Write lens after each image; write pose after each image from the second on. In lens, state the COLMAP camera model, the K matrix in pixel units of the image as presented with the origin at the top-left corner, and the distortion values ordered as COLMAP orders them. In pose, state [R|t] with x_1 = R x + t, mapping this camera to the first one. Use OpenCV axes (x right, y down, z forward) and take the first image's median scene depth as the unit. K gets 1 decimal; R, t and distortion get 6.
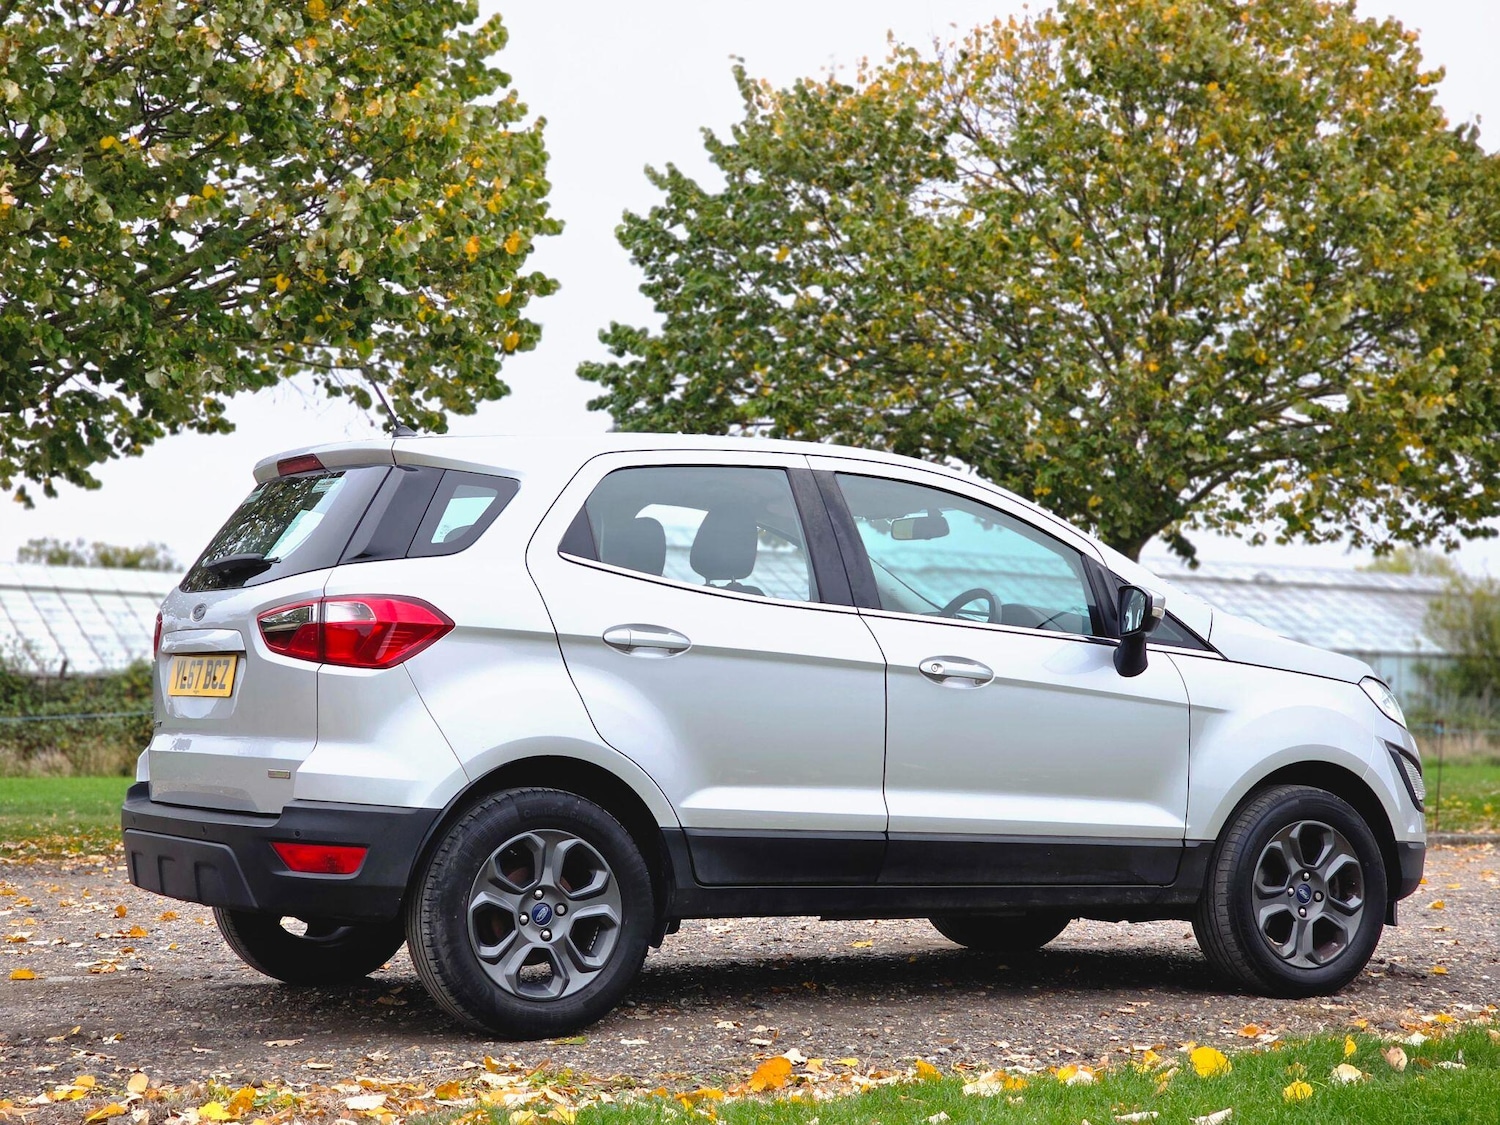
lens RADIAL K [[2875.5, 0, 750.0], [0, 2875.5, 562.5], [0, 0, 1]] dist [-0.075925, 1.088266]
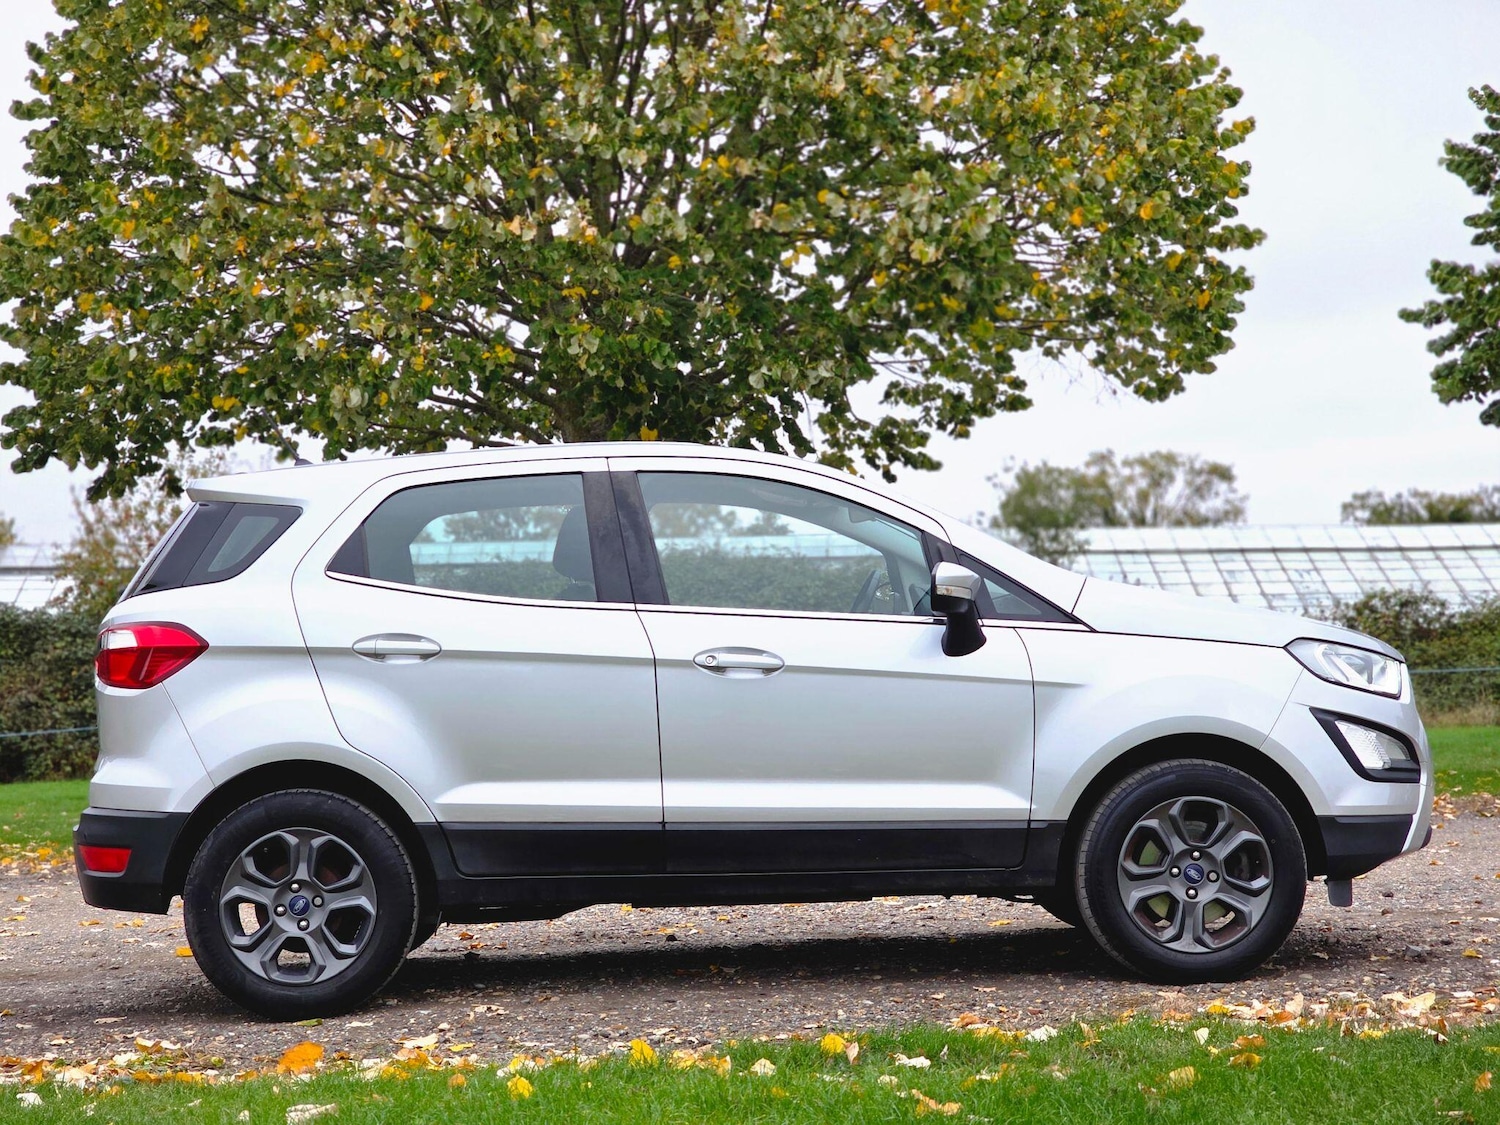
lens RADIAL K [[2875.5, 0, 750.0], [0, 2875.5, 562.5], [0, 0, 1]] dist [-0.075925, 1.088266]
pose [[0.889300, -0.058431, -0.453576, 0.543758], [0.066473, 0.997787, 0.001792, 0.001765], [0.452467, -0.031744, 0.891216, 0.103453]]
